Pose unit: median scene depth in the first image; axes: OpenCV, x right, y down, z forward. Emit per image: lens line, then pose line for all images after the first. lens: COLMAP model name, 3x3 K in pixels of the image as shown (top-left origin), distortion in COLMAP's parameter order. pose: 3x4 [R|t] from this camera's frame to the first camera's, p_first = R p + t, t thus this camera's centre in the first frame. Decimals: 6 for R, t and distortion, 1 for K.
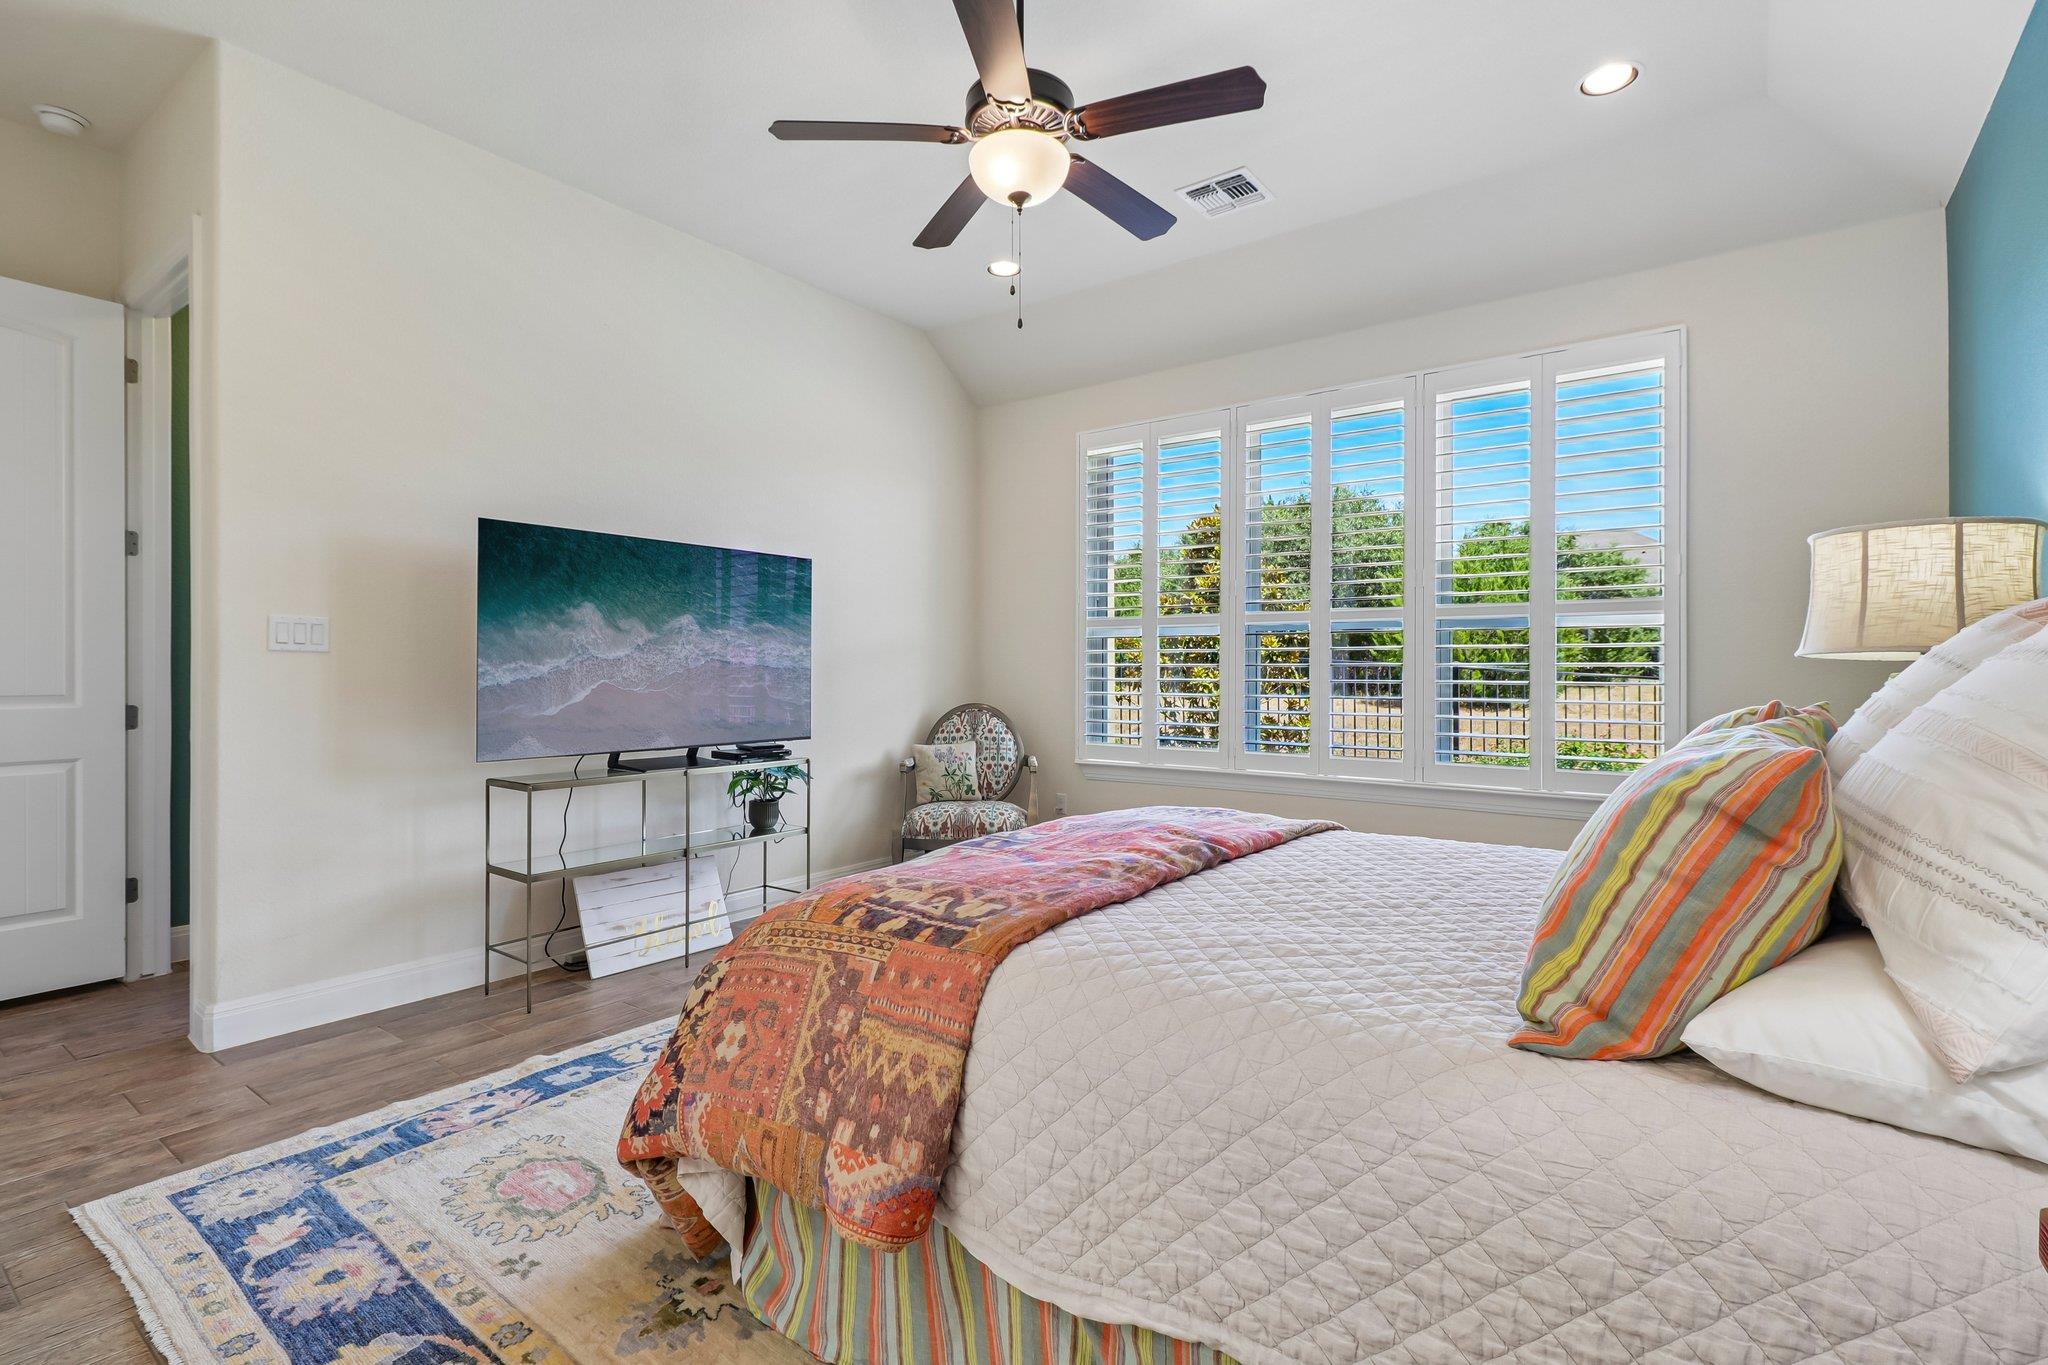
lens RADIAL K [[956.5, 0, 1027.0], [0, 956.5, 667.1], [0, 0, 1]] dist [0.000395, 0.000179]
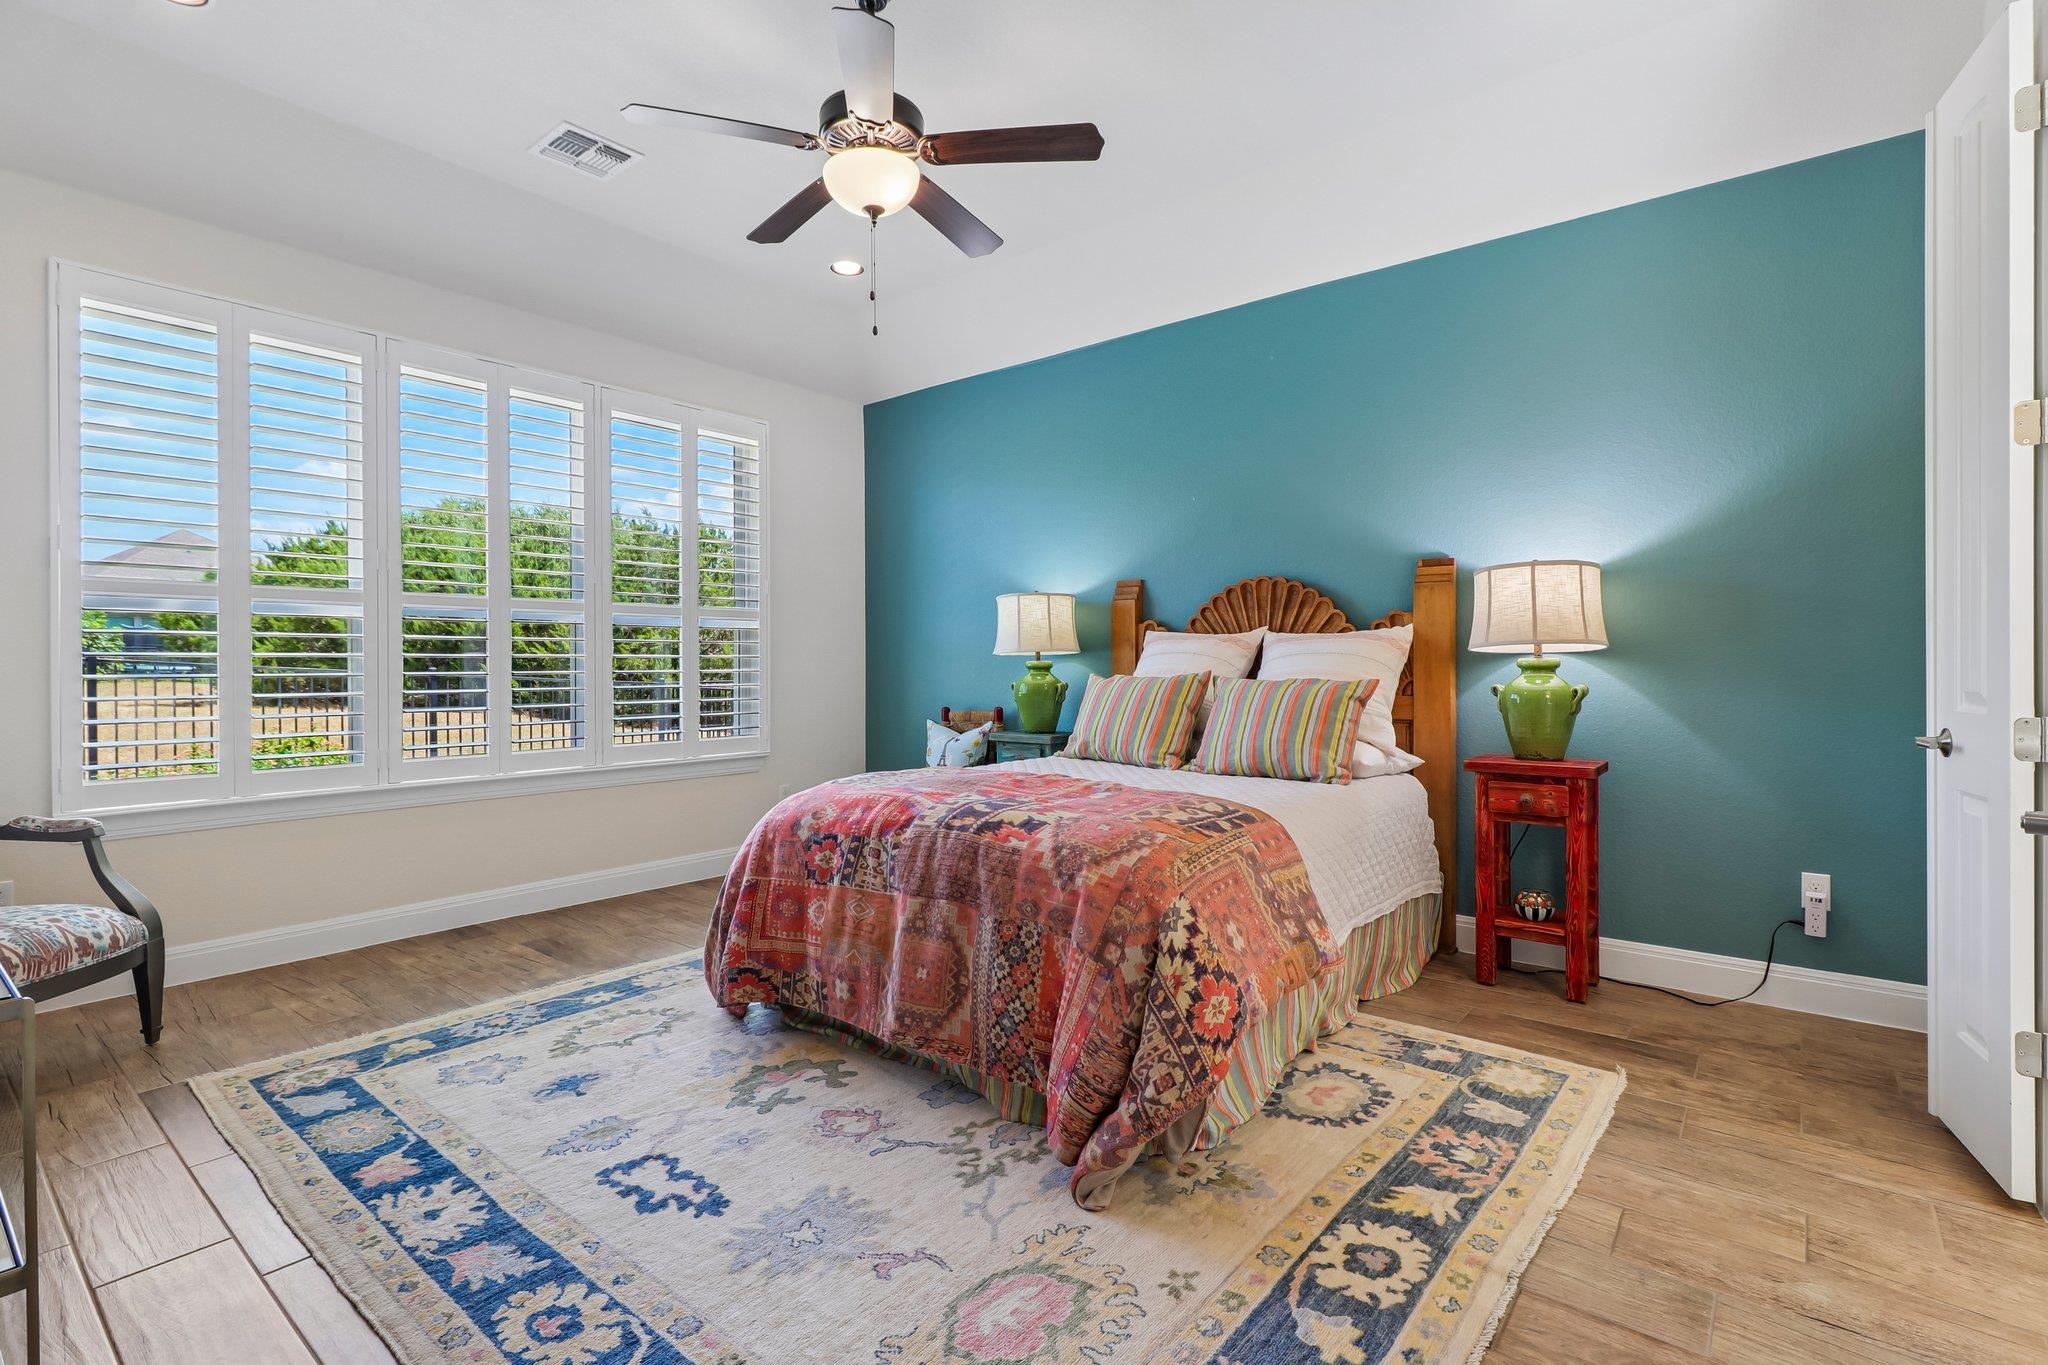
lens RADIAL K [[952.2, 0, 1016.3], [0, 952.2, 665.7], [0, 0, 1]] dist [0.009947, 0.000095]
pose [[0.050445, -0.005815, 0.998710, -1.055565], [-0.000500, 0.999983, 0.005848, 0.003448], [-0.998727, -0.000794, 0.050441, 0.790378]]
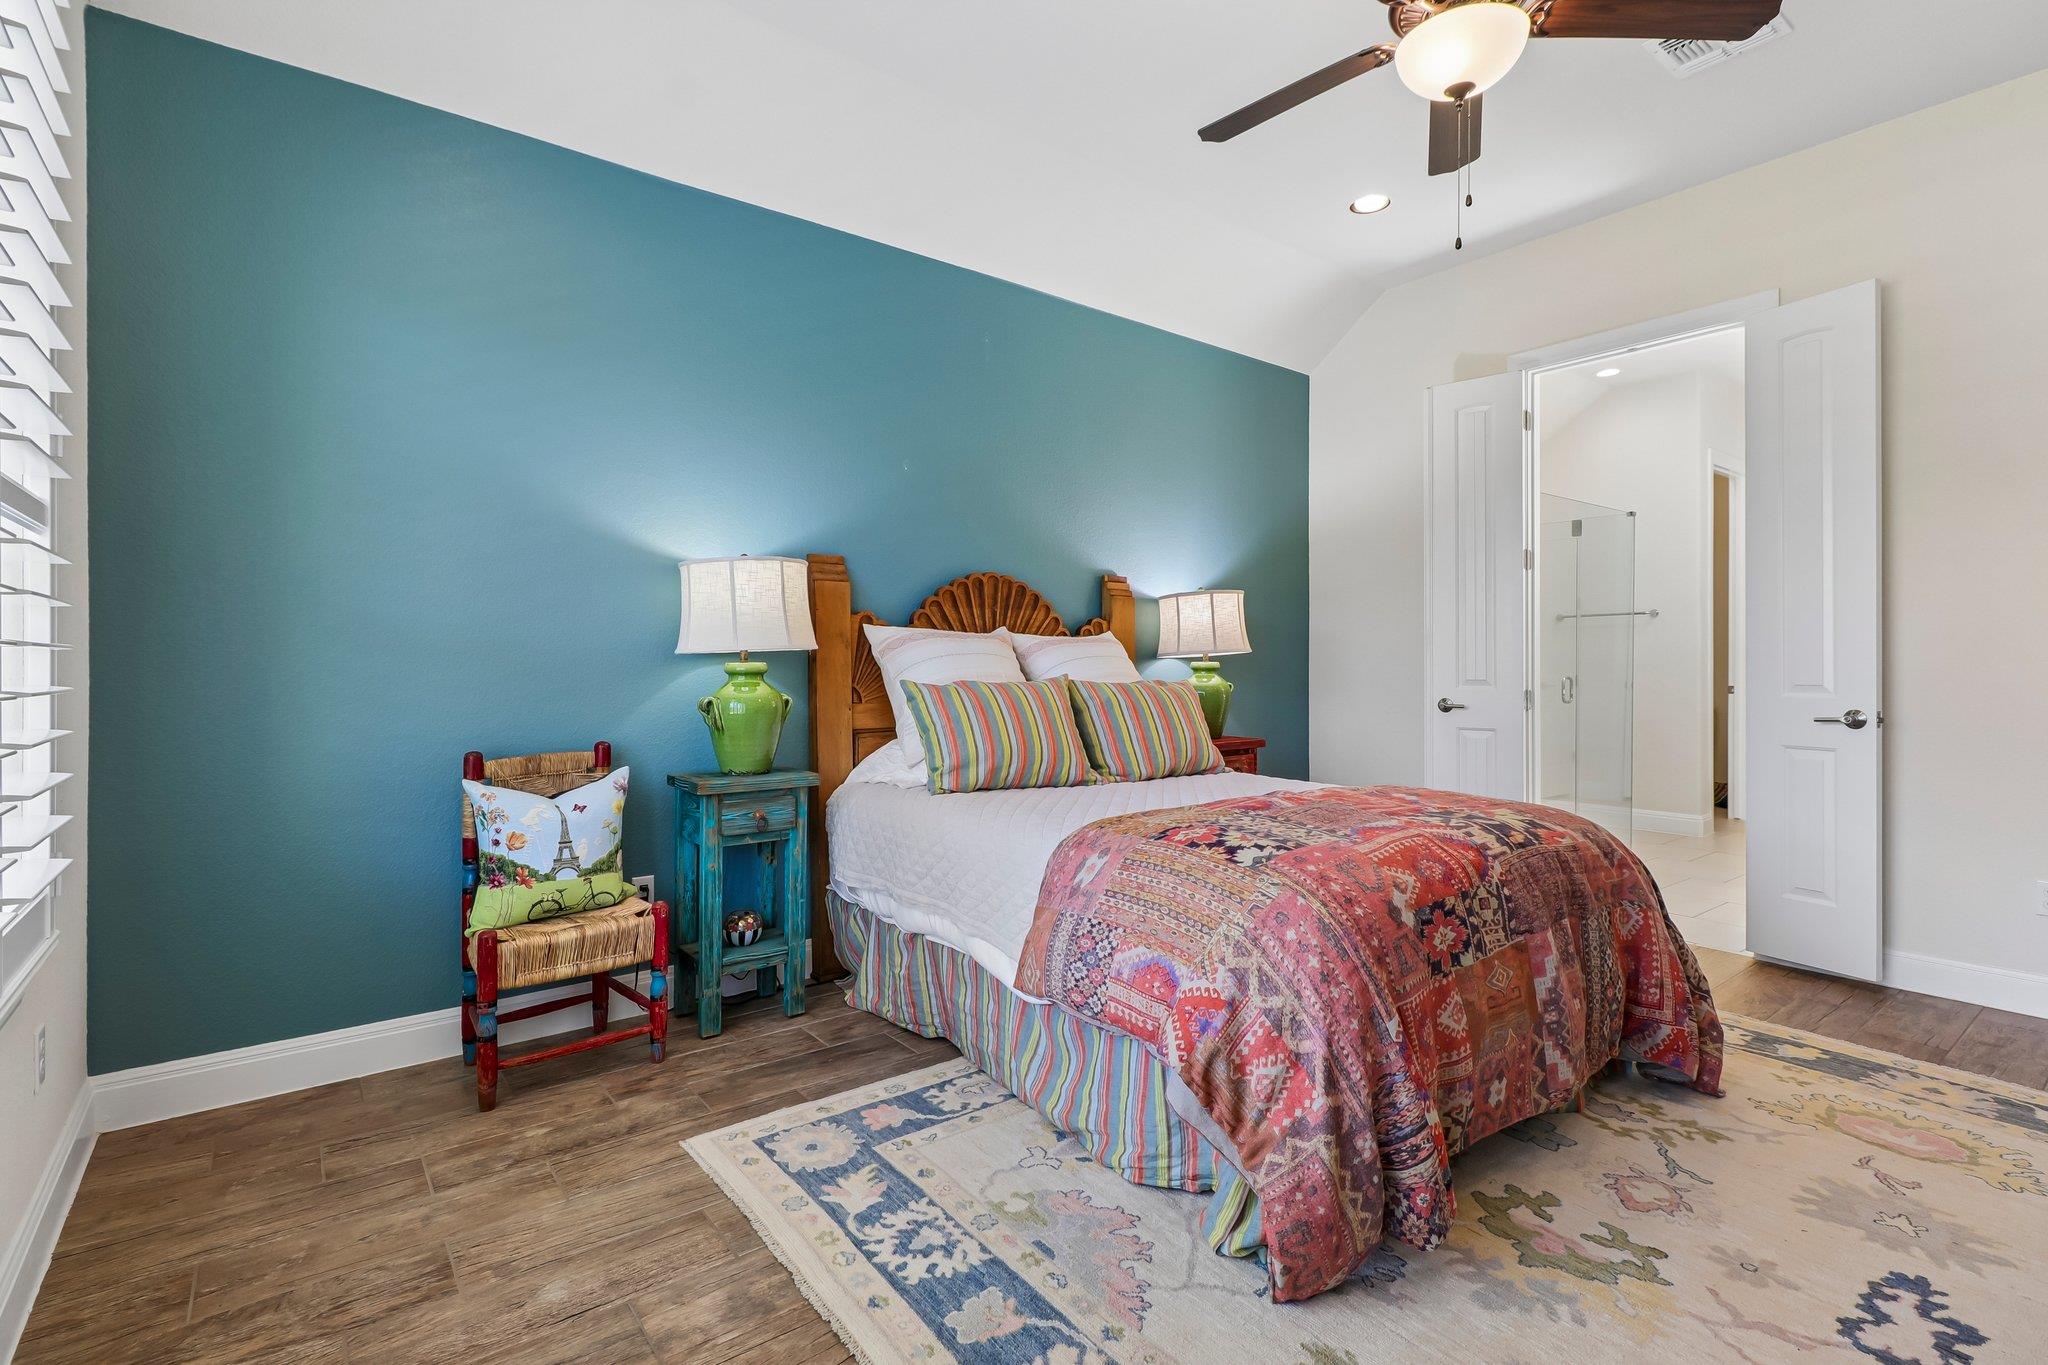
lens RADIAL K [[956.5, 0, 1027.0], [0, 956.5, 667.1], [0, 0, 1]] dist [0.000395, 0.000179]
pose [[-0.963141, -0.005209, 0.268945, 0.135879], [-0.004583, 0.999985, 0.002955, 0.005458], [-0.268957, 0.001613, -0.963151, 1.908226]]
